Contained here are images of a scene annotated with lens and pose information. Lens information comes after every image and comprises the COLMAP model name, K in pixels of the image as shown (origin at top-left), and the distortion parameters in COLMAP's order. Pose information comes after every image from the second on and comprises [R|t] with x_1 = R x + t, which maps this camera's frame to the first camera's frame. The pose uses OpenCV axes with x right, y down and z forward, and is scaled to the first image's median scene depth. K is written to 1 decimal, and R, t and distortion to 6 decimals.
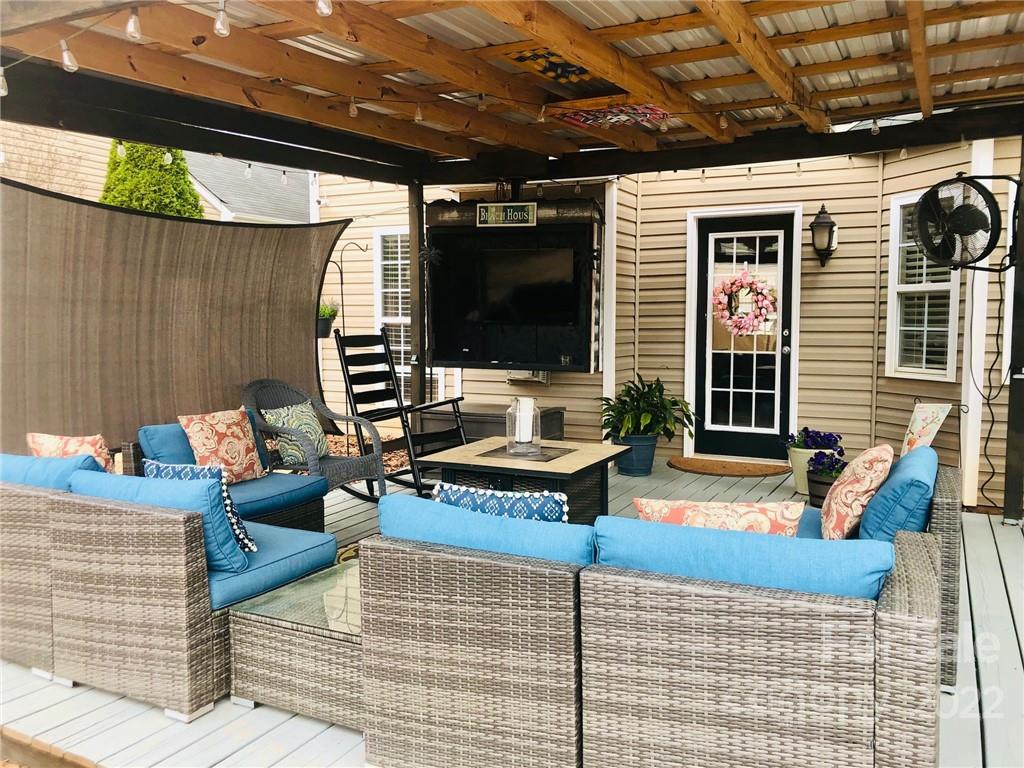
lens RADIAL K [[844.9, 0, 508.6], [0, 844.9, 367.7], [0, 0, 1]] dist [0.040770, -0.034680]
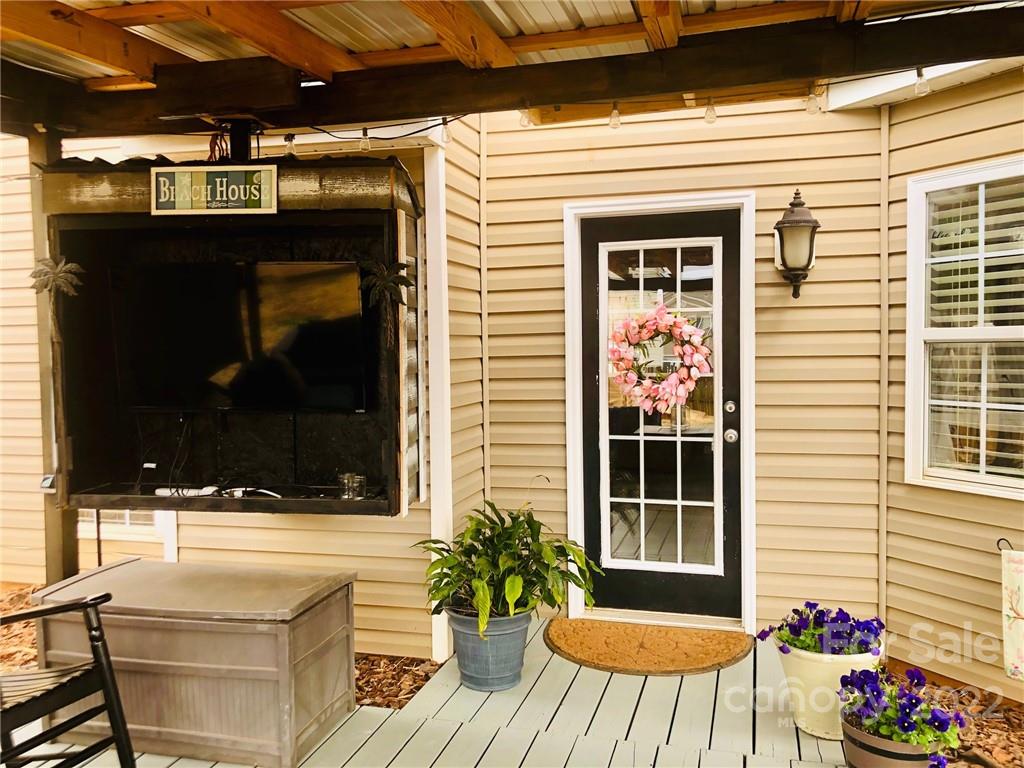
lens RADIAL K [[844.9, 0, 514.4], [0, 844.9, 381.5], [0, 0, 1]] dist [0.040770, -0.034680]
pose [[0.979668, -0.023763, 0.199215, 0.061157], [0.027494, 0.999494, -0.015978, -0.057695], [-0.198735, 0.021130, 0.979826, 0.471414]]
